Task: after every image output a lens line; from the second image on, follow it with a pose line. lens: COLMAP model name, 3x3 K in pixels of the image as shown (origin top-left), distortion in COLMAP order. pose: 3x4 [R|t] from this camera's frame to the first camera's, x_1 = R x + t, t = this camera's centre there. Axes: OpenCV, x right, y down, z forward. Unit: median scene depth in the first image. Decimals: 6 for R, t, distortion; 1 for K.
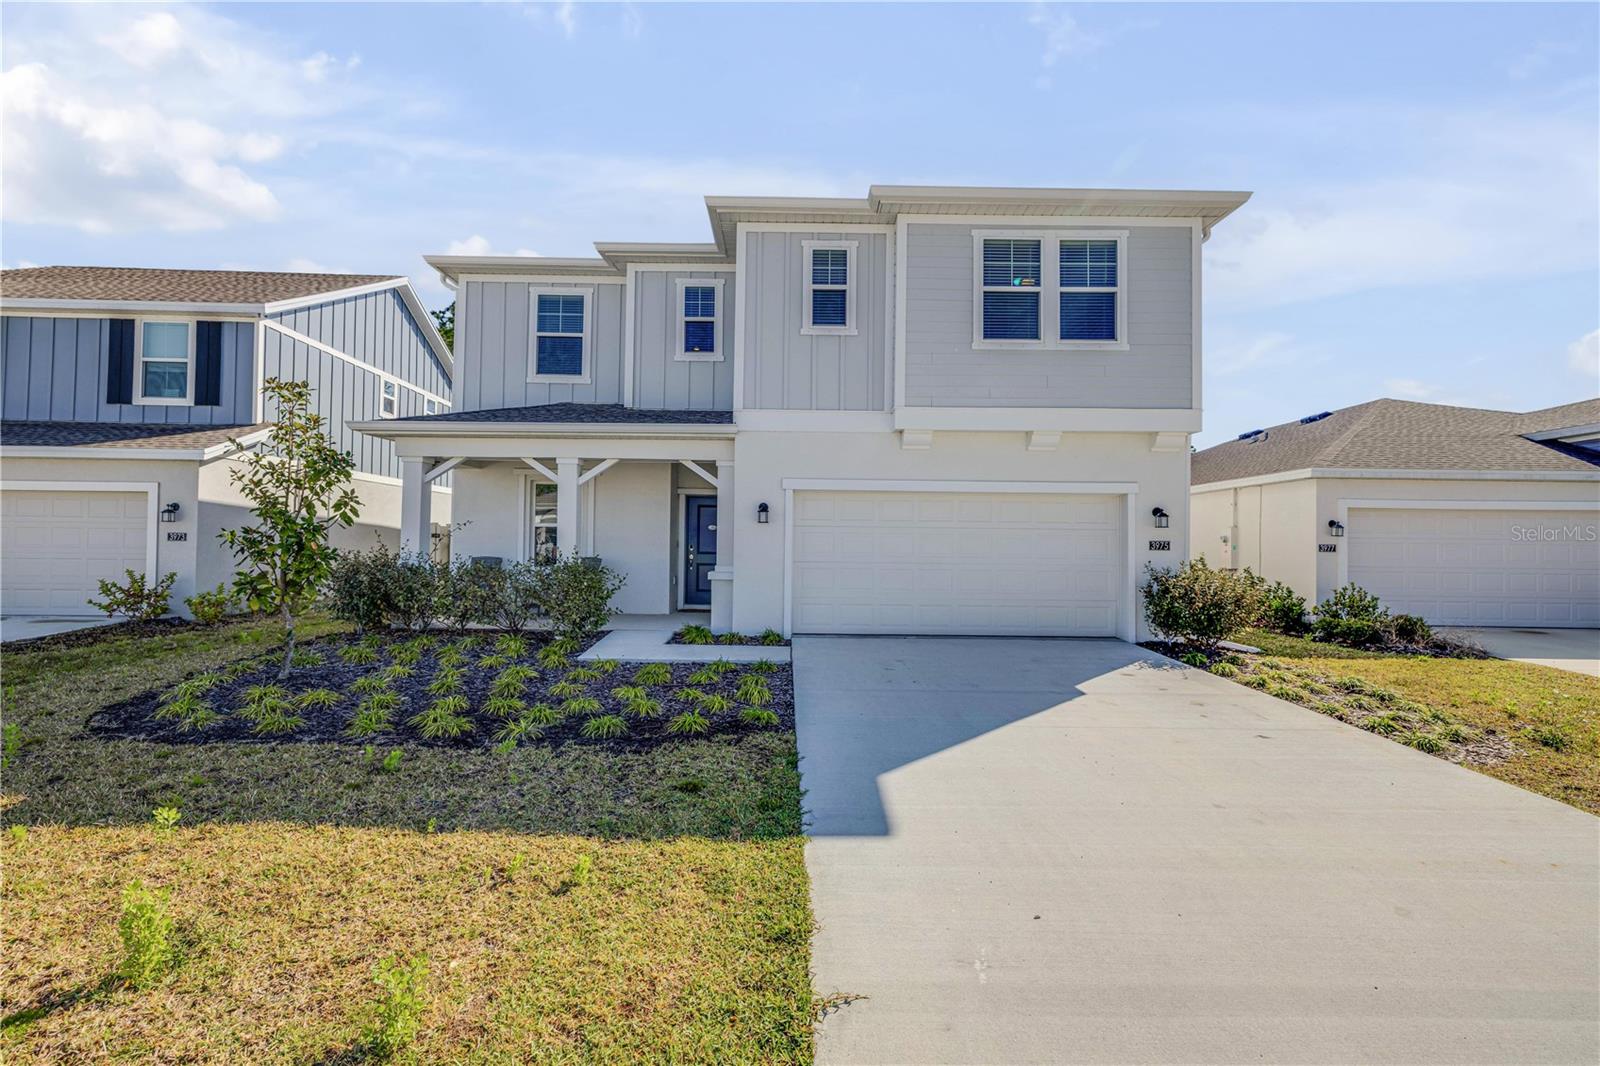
lens RADIAL K [[671.8, 0, 790.1], [0, 671.8, 527.4], [0, 0, 1]] dist [0.000531, -0.000497]
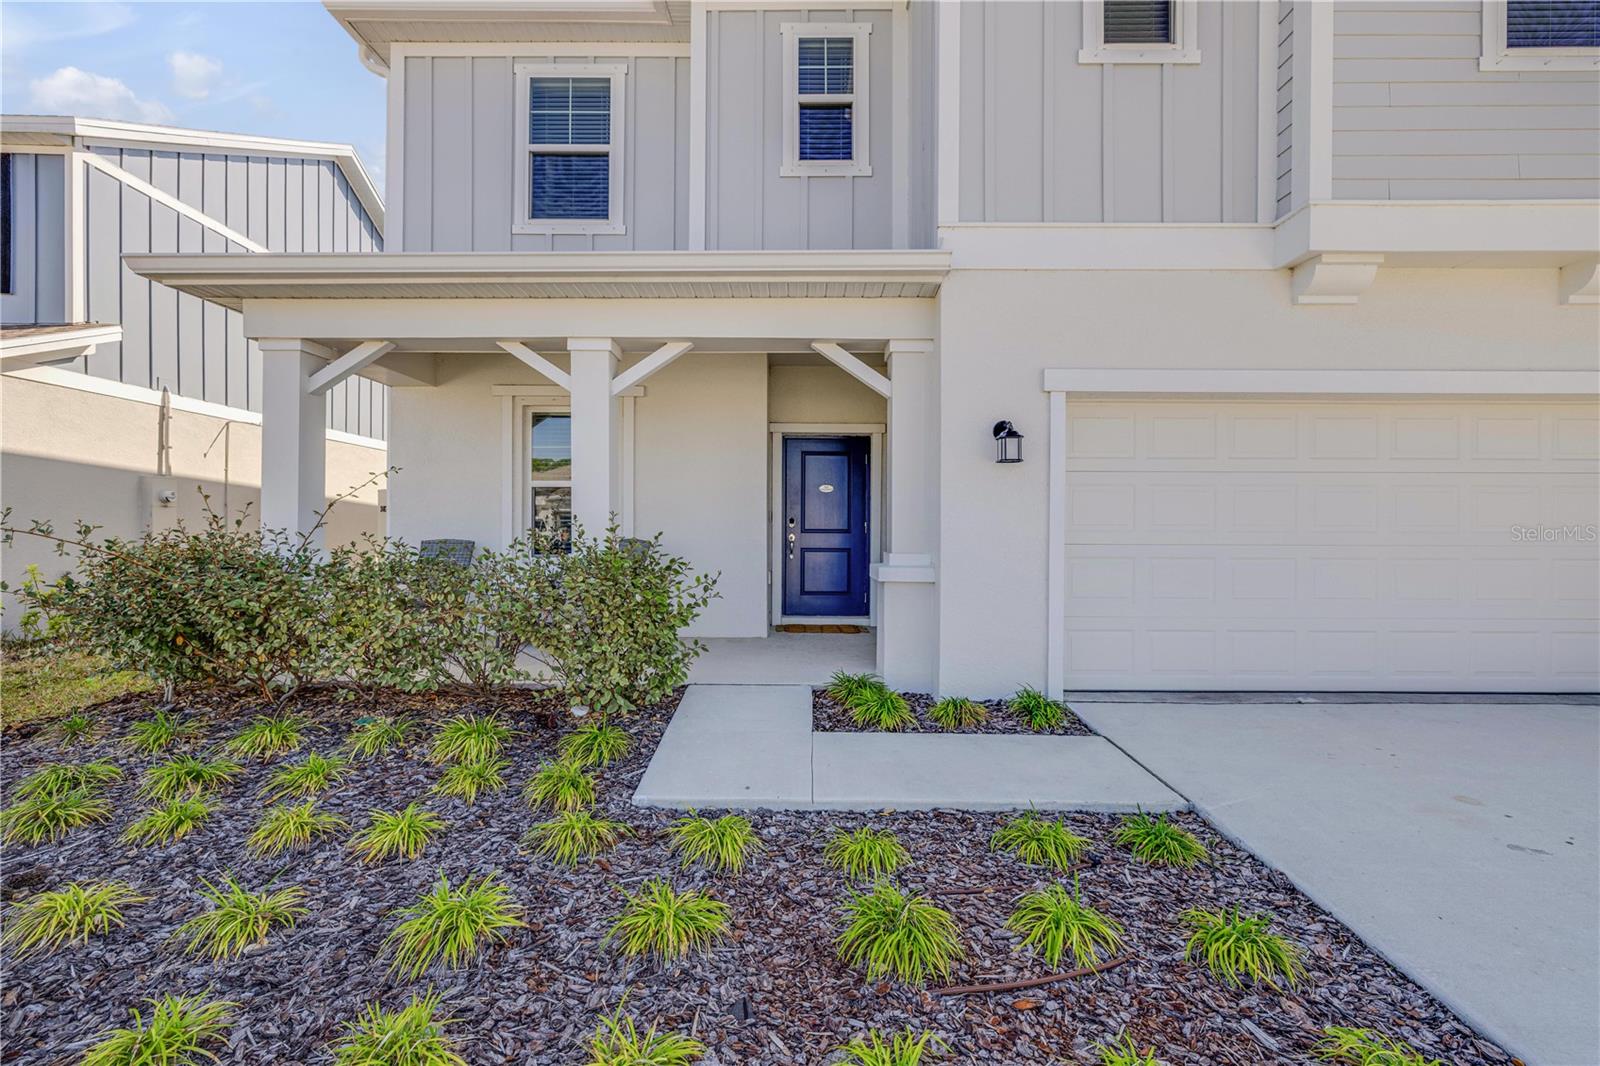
lens RADIAL K [[671.8, 0, 790.1], [0, 671.8, 527.4], [0, 0, 1]] dist [0.000531, -0.000497]
pose [[0.999849, -0.008457, -0.015175, -0.167074], [0.008846, 0.999630, 0.025737, 0.022653], [0.014952, -0.025867, 0.999554, 0.474457]]
